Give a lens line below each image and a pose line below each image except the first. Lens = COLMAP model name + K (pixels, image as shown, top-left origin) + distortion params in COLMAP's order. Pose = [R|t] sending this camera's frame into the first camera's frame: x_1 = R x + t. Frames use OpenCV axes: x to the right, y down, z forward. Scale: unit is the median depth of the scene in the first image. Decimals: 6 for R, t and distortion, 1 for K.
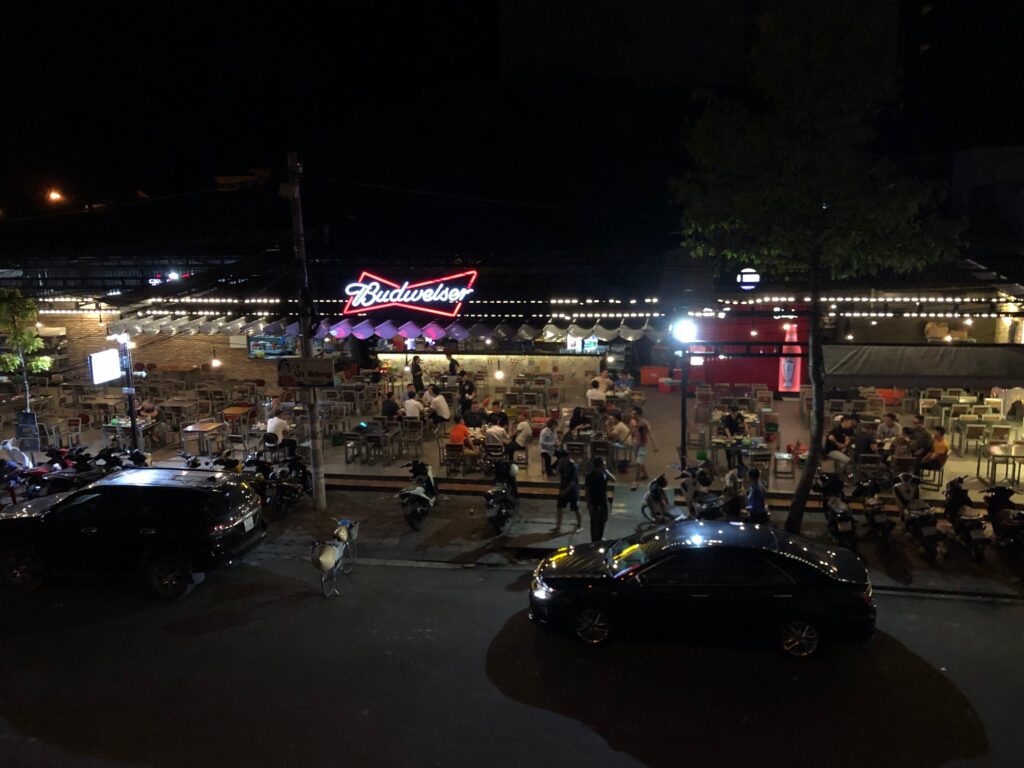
lens RADIAL K [[832.1, 0, 512.5], [0, 832.1, 383.5], [0, 0, 1]] dist [0.016463, -0.031786]
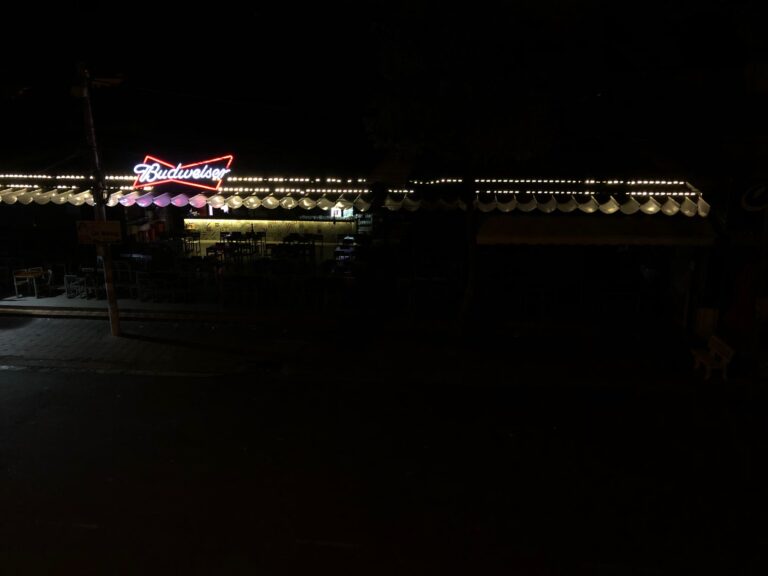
lens RADIAL K [[624.1, 0, 385.0], [0, 624.1, 290.3], [0, 0, 1]] dist [0.016463, -0.031786]
pose [[0.999056, 0.002462, 0.043374, 0.154387], [-0.005693, 0.997202, 0.074535, 0.002471], [-0.043069, -0.074712, 0.996275, -0.015070]]
